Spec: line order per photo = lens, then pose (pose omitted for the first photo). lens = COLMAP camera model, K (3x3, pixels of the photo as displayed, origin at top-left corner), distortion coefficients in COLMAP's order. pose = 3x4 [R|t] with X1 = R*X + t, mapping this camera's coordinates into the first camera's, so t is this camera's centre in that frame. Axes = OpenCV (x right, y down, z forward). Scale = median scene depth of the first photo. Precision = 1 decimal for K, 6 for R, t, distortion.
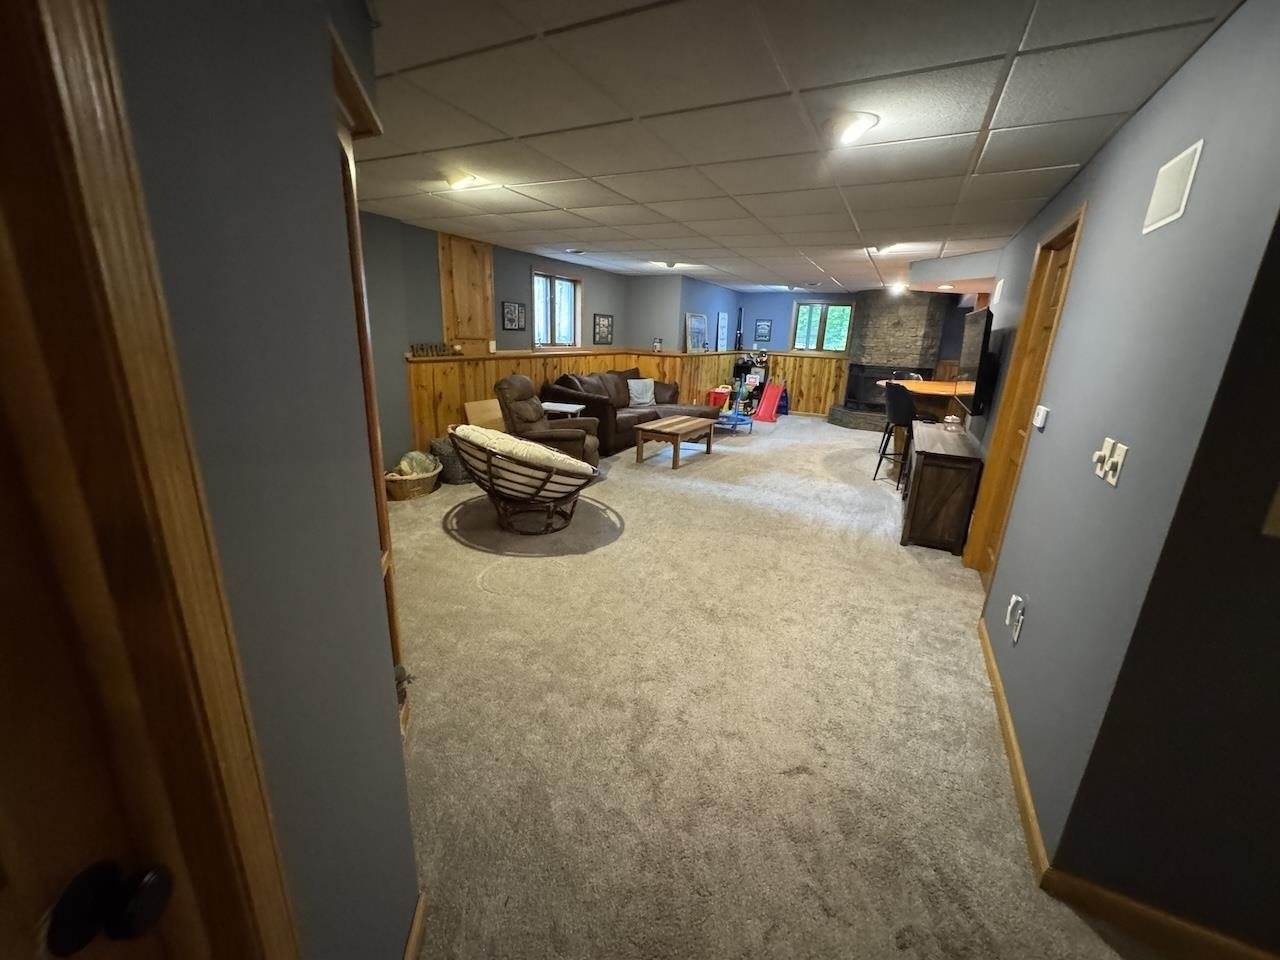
lens RADIAL K [[510.5, 0, 639.5], [0, 510.5, 478.7], [0, 0, 1]] dist [0.000829, -0.000011]
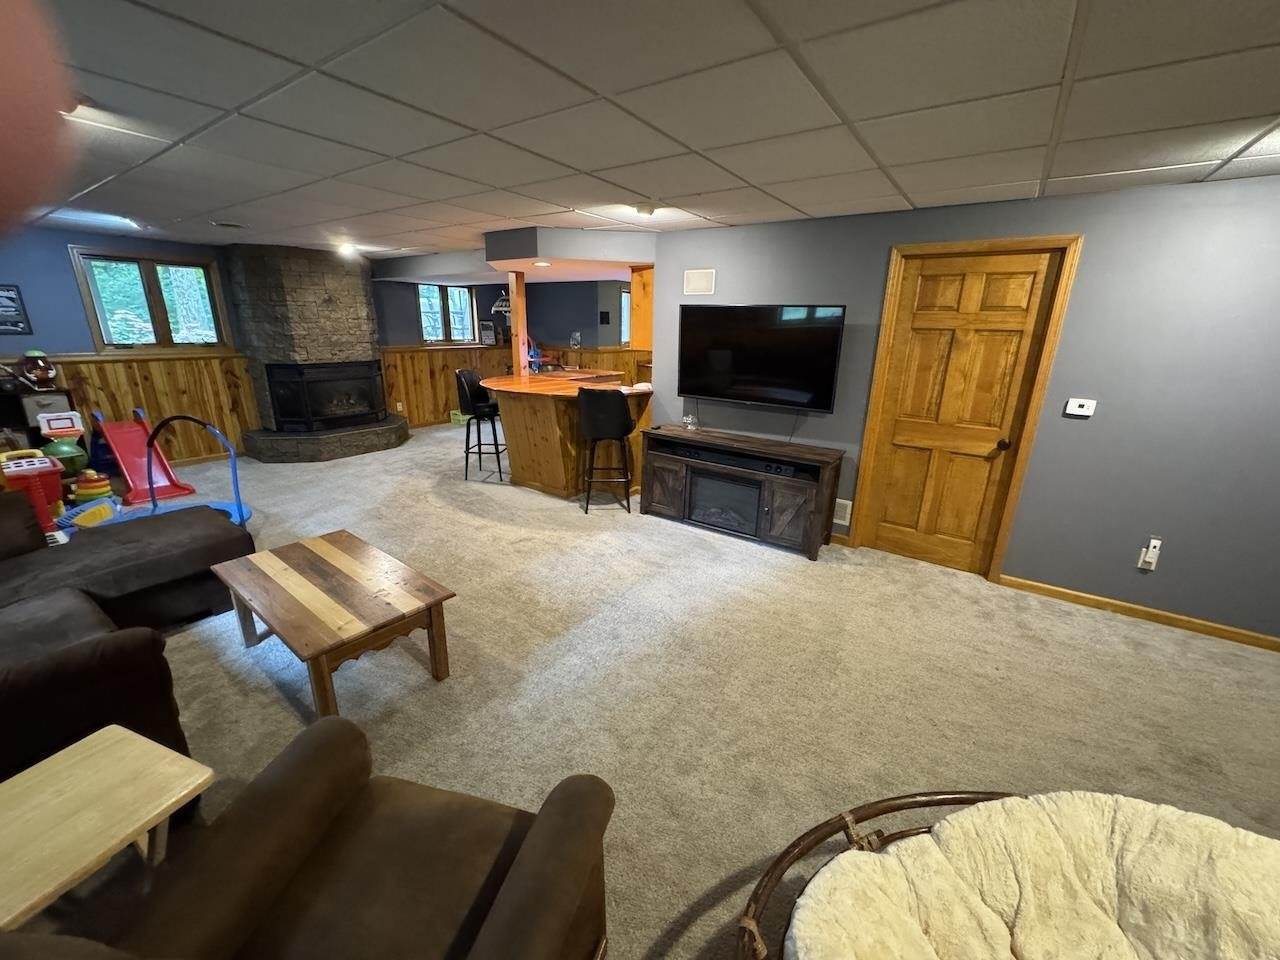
lens RADIAL K [[510.5, 0, 638.3], [0, 510.5, 477.5], [0, 0, 1]] dist [0.000829, -0.000011]
pose [[0.137960, -0.321791, 0.936706, -0.144557], [0.261068, 0.924118, 0.279016, -0.144112], [-0.955411, 0.206051, 0.211501, 0.437078]]
